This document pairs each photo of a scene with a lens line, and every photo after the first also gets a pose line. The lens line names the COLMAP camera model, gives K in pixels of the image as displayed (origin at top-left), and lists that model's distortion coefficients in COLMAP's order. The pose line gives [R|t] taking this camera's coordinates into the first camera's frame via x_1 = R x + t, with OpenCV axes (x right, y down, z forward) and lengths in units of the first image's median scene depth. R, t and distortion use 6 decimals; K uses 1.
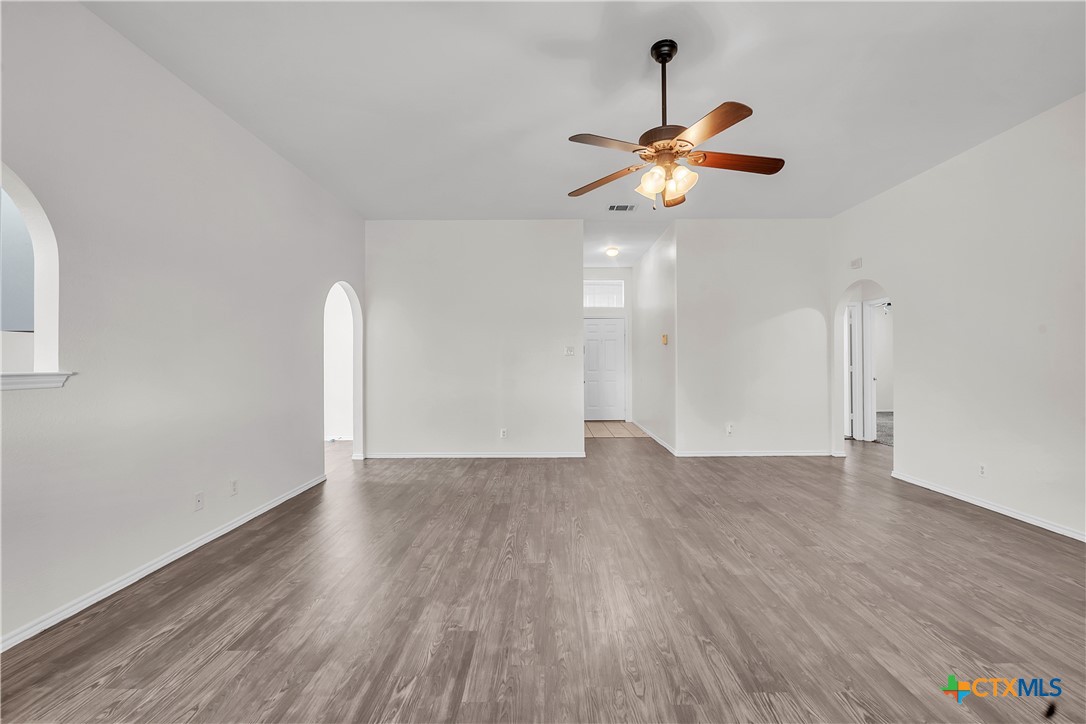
lens RADIAL K [[433.6, 0, 534.2], [0, 433.6, 356.2], [0, 0, 1]] dist [-0.010494, -0.000234]
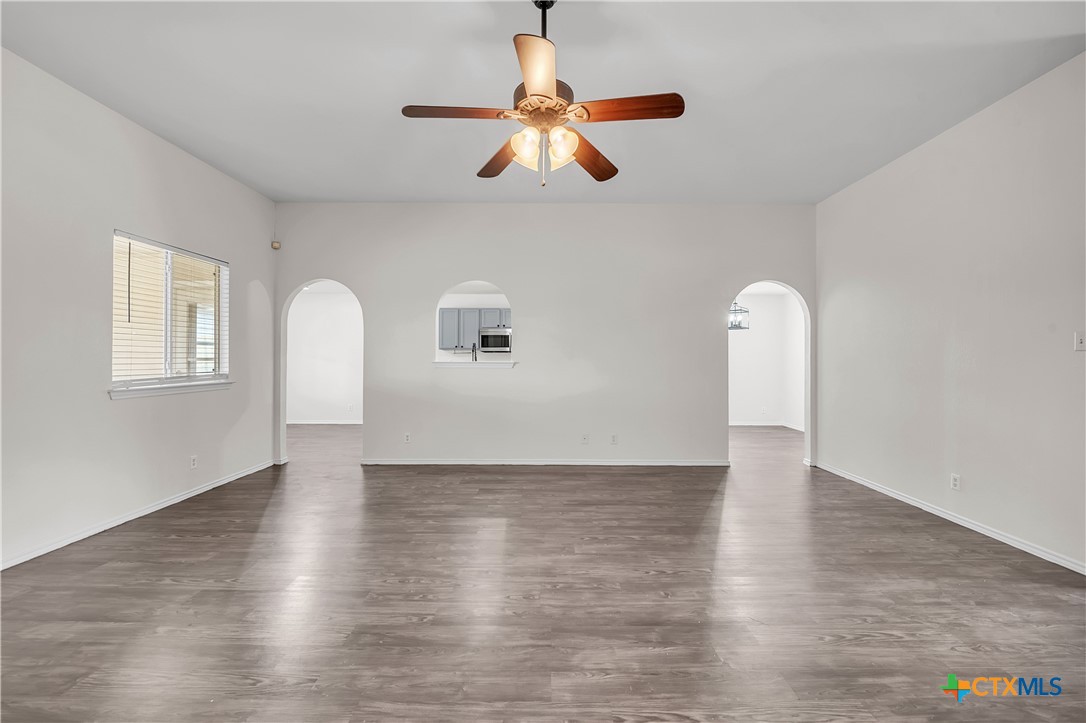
lens RADIAL K [[434.1, 0, 558.4], [0, 434.1, 356.0], [0, 0, 1]] dist [-0.011936, -0.000458]
pose [[0.046475, -0.000155, -0.998919, 1.110292], [0.004682, 0.999989, 0.000063, 0.006765], [0.998908, -0.004680, 0.046475, 0.960052]]
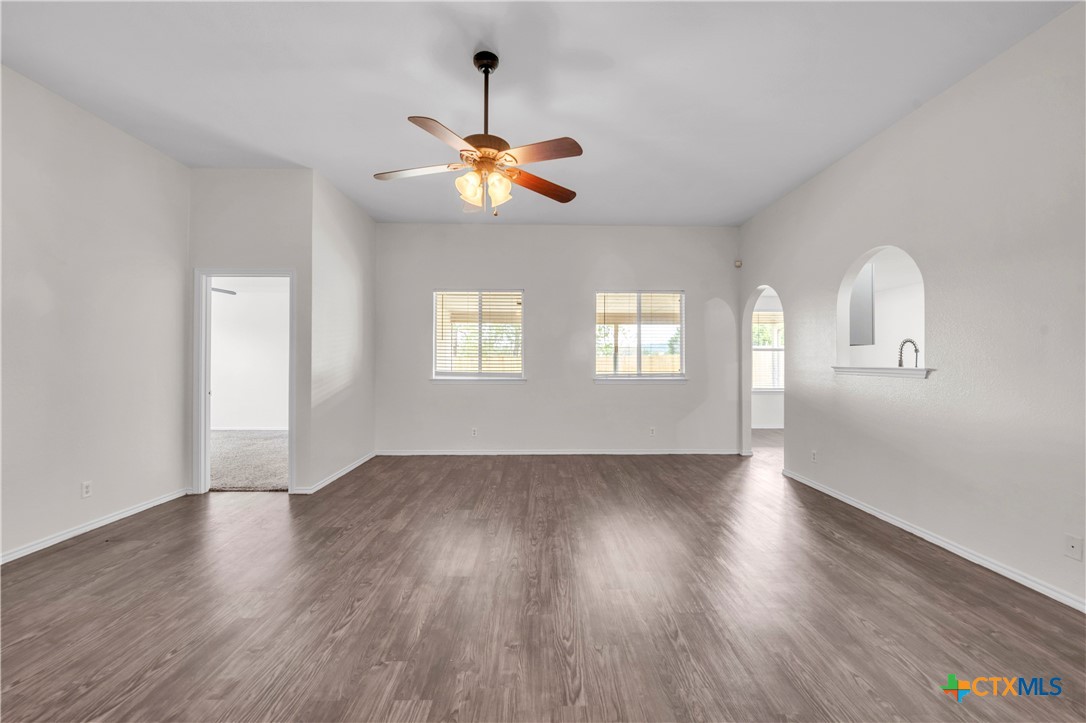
lens RADIAL K [[433.6, 0, 552.1], [0, 433.6, 360.2], [0, 0, 1]] dist [-0.010494, -0.000234]
pose [[-0.997673, 0.002496, -0.068139, 0.207936], [0.003025, 0.999966, -0.007655, 0.016689], [0.068117, -0.007843, -0.997646, 1.969601]]
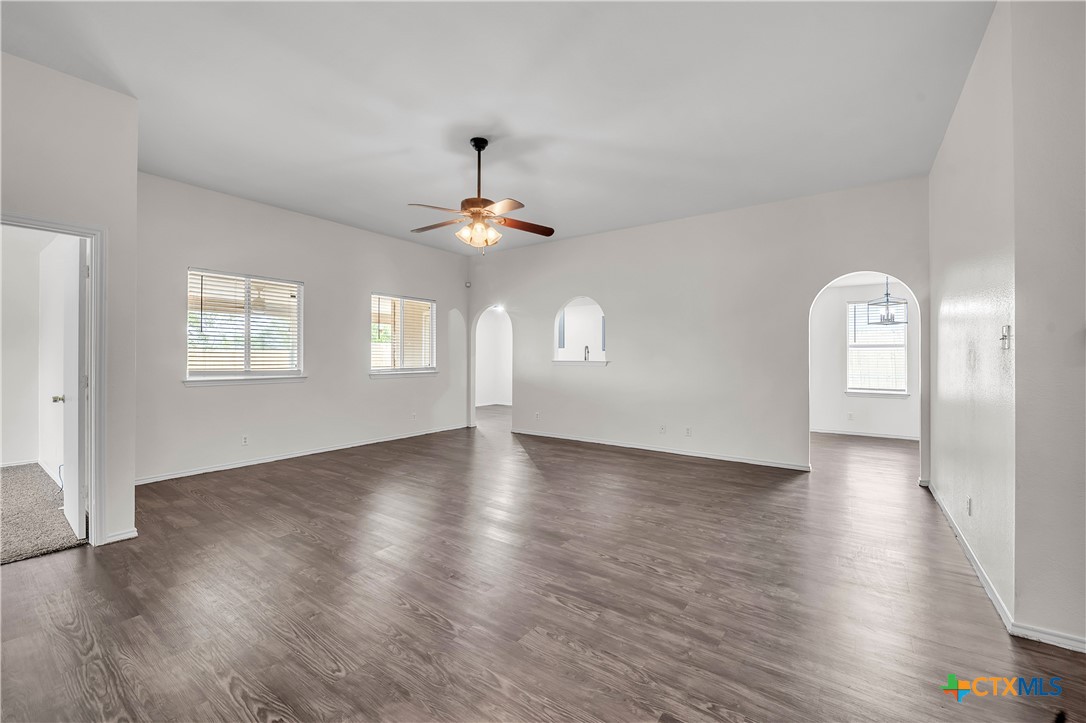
lens RADIAL K [[433.6, 0, 561.5], [0, 433.6, 355.9], [0, 0, 1]] dist [-0.010494, -0.000234]
pose [[-0.522394, 0.000229, -0.852704, 1.345085], [0.006199, 0.999975, -0.003529, 0.011421], [0.852682, -0.007130, -0.522382, 1.926887]]
